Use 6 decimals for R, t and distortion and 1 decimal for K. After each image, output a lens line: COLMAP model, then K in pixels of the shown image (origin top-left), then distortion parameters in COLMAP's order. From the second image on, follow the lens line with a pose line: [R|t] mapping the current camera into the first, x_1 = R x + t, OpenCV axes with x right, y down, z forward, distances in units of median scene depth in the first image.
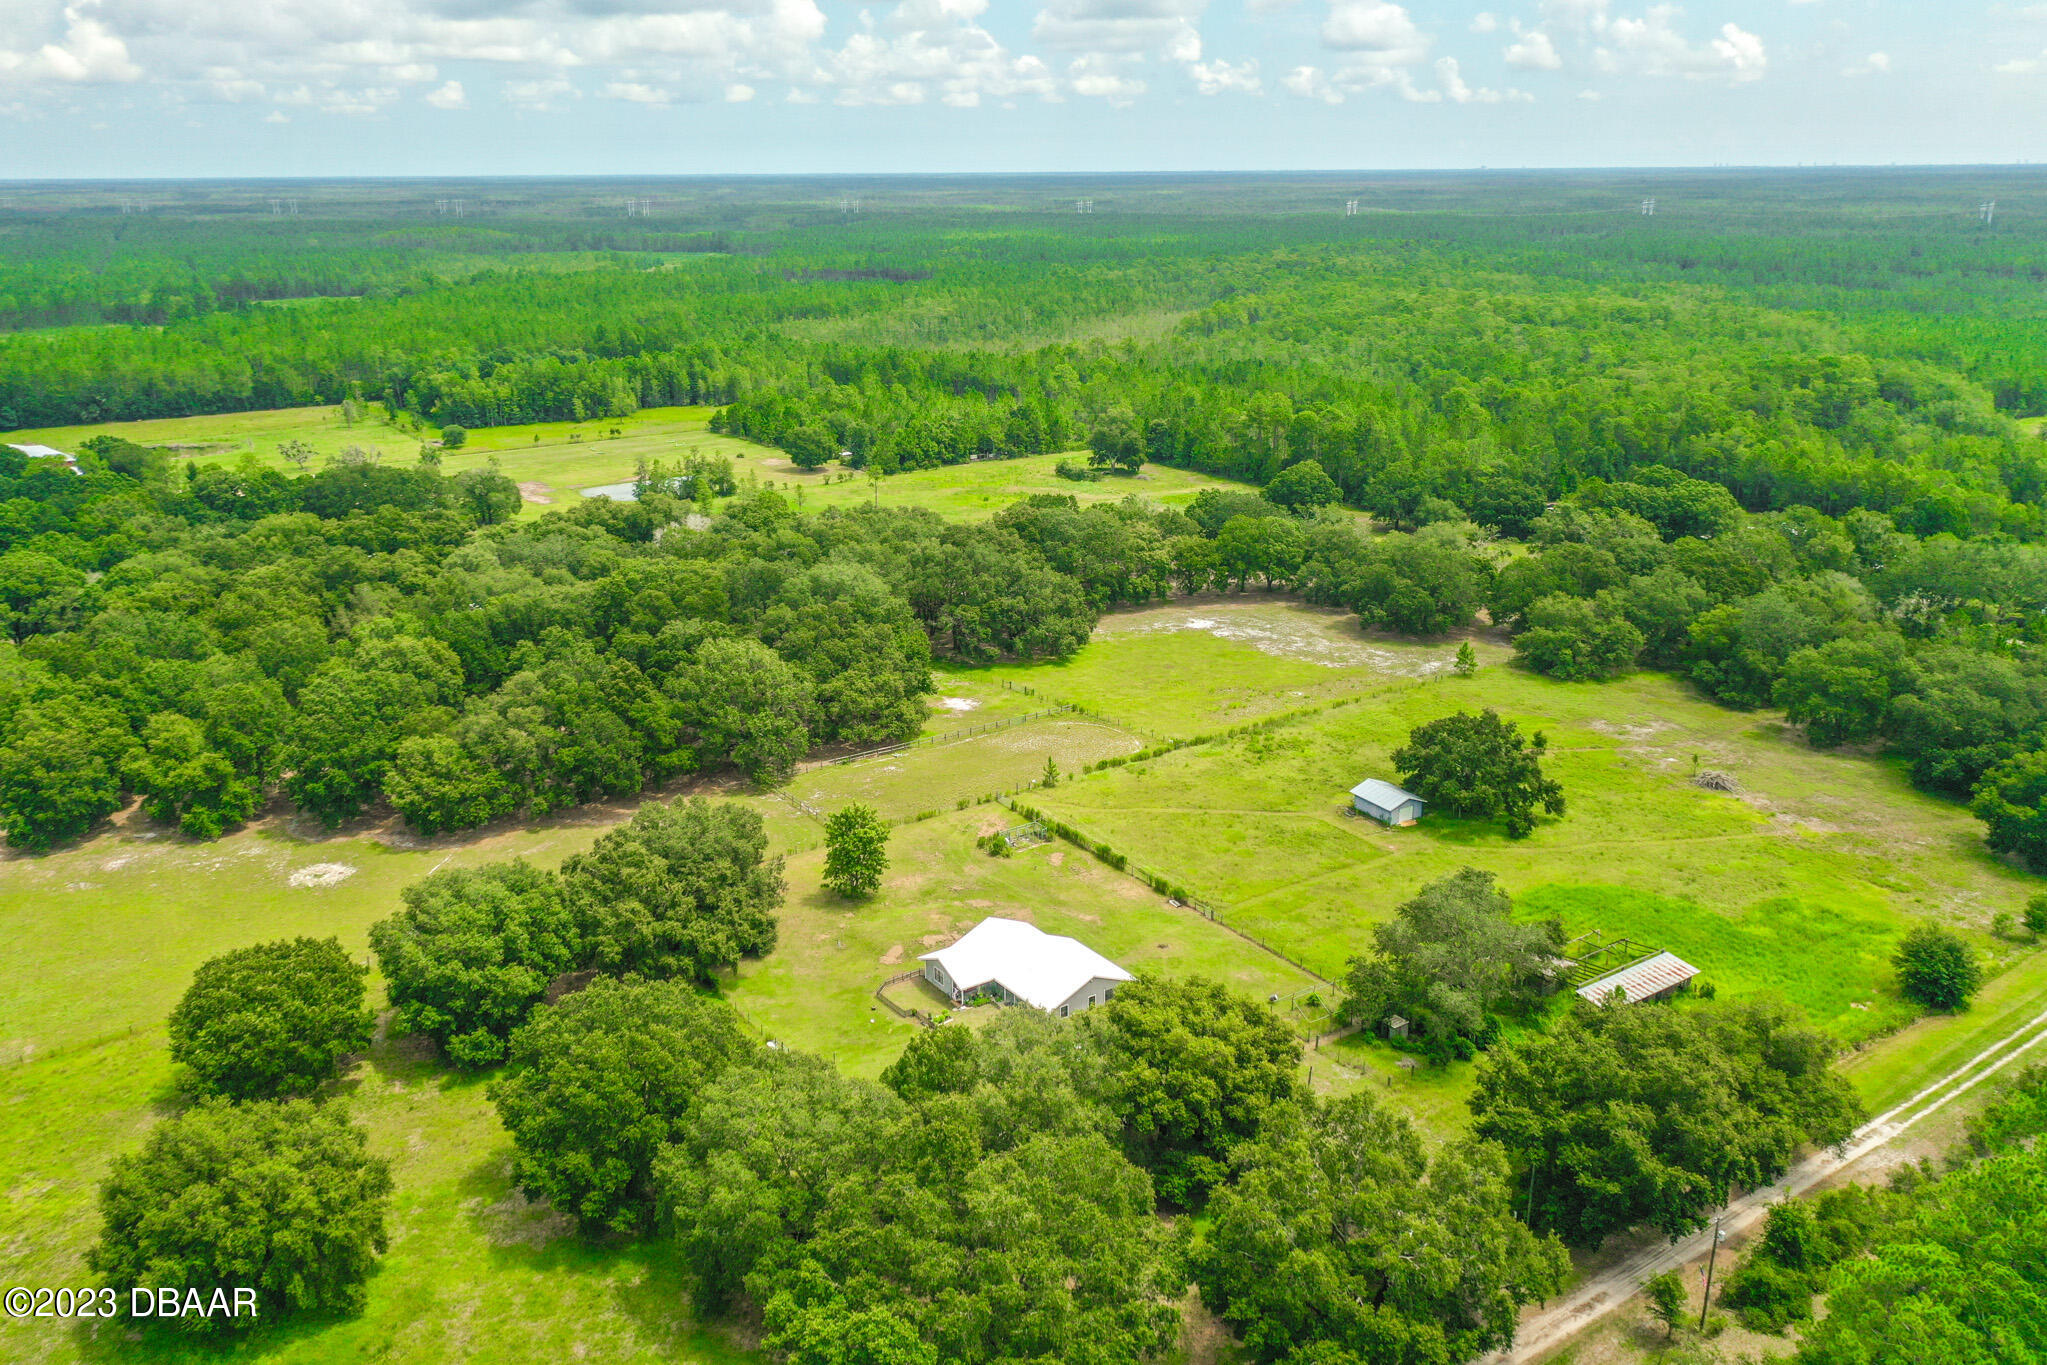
lens RADIAL K [[1614.7, 0, 1021.0], [0, 1614.7, 684.5], [0, 0, 1]] dist [0.008160, -0.000738]
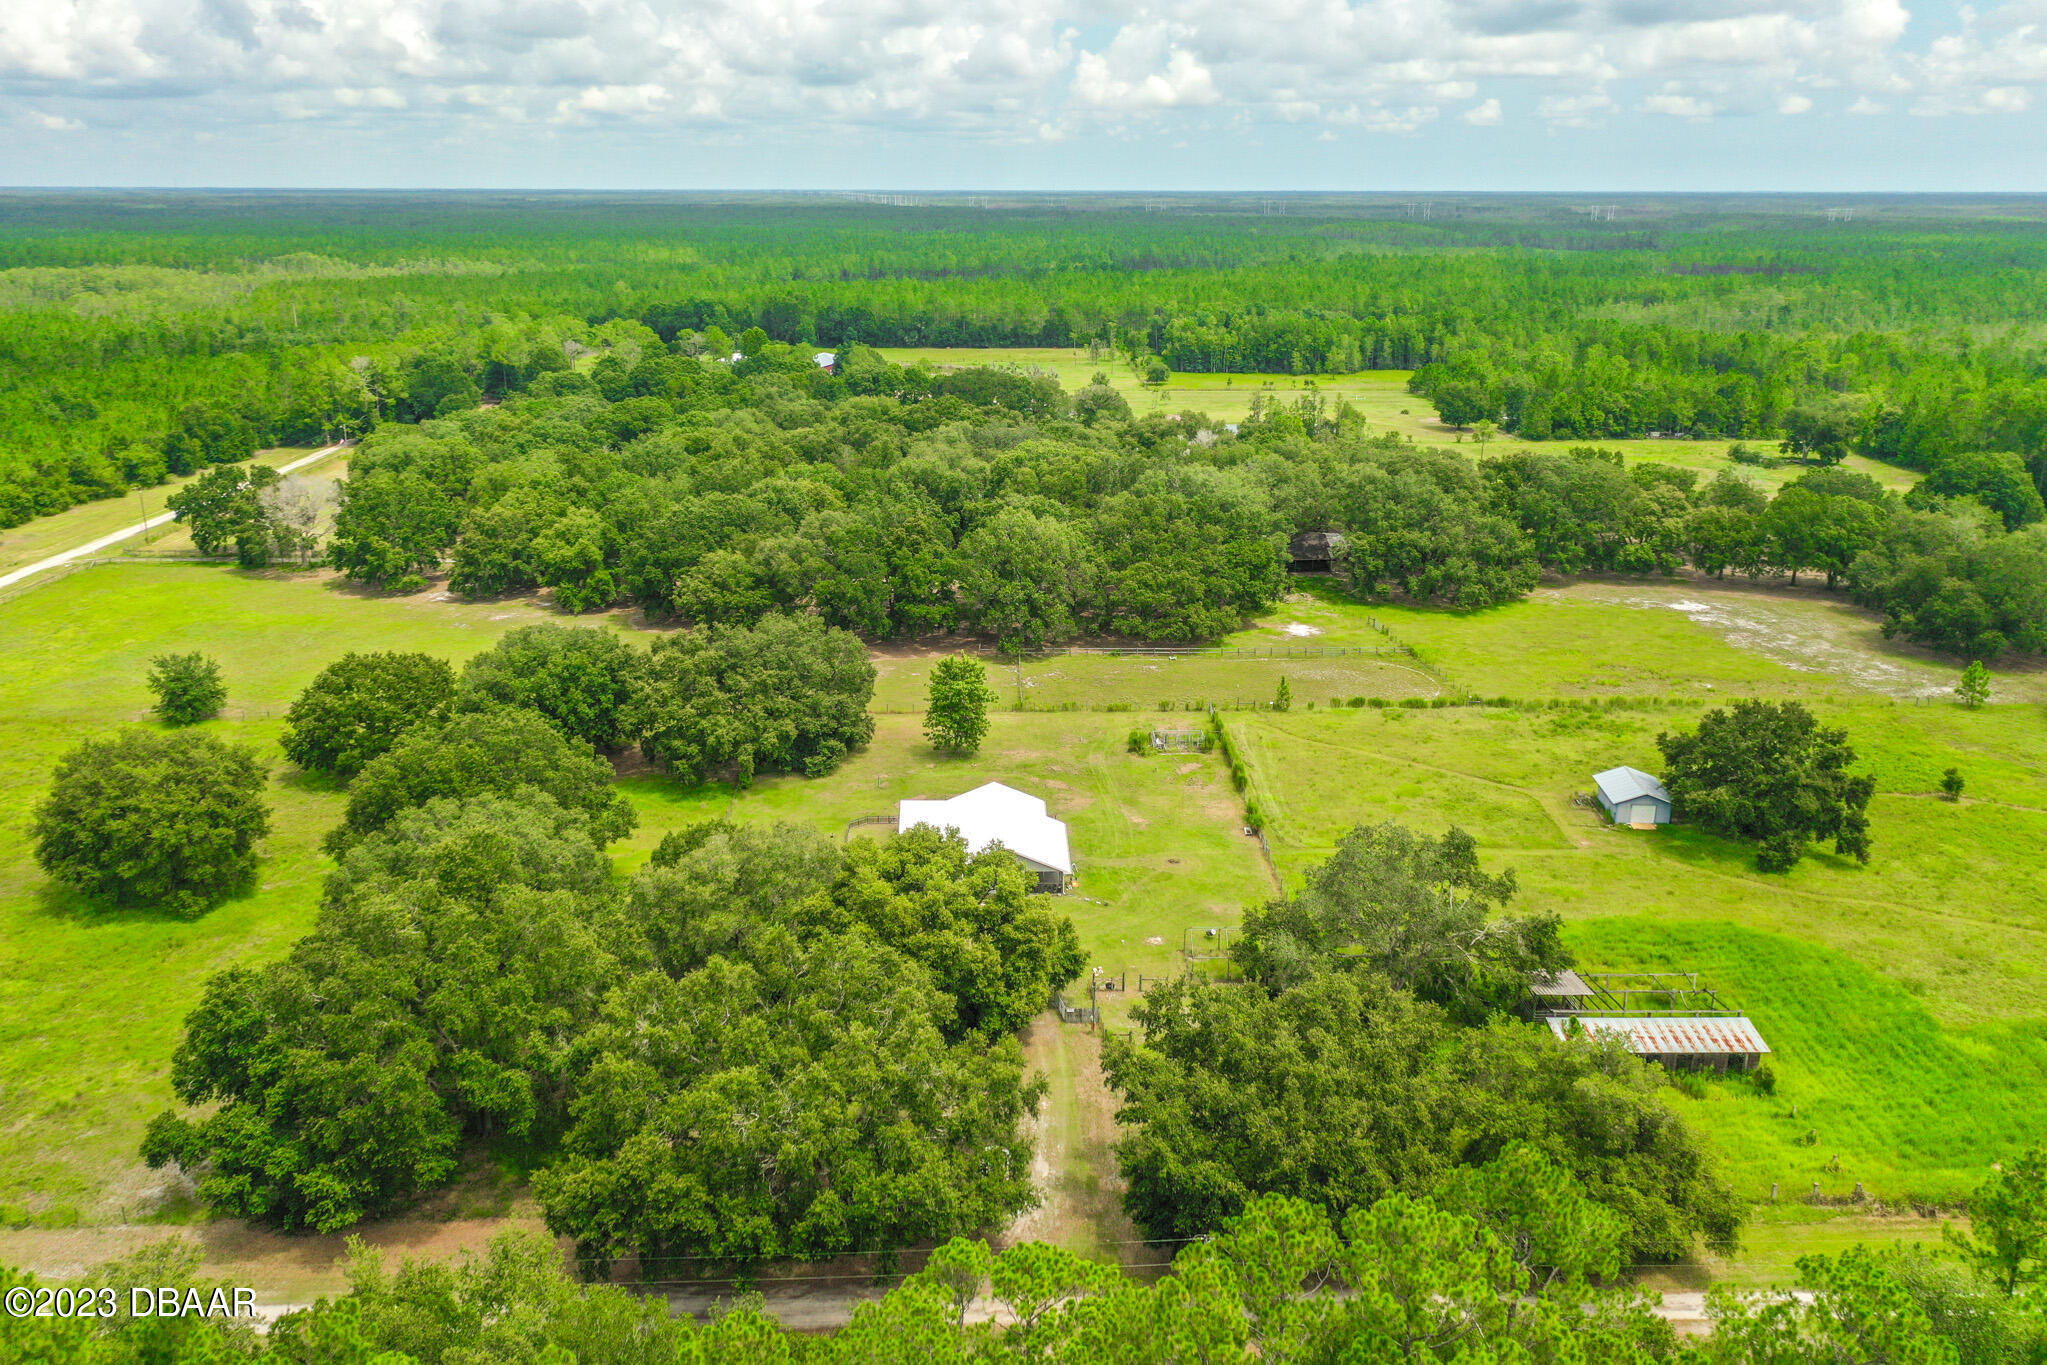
lens RADIAL K [[1614.7, 0, 1021.0], [0, 1614.7, 684.5], [0, 0, 1]] dist [0.008160, -0.000738]
pose [[0.831127, 0.172911, -0.528516, 0.261923], [-0.178043, 0.983140, 0.041663, 0.026829], [0.526810, 0.059471, 0.847900, 0.122250]]
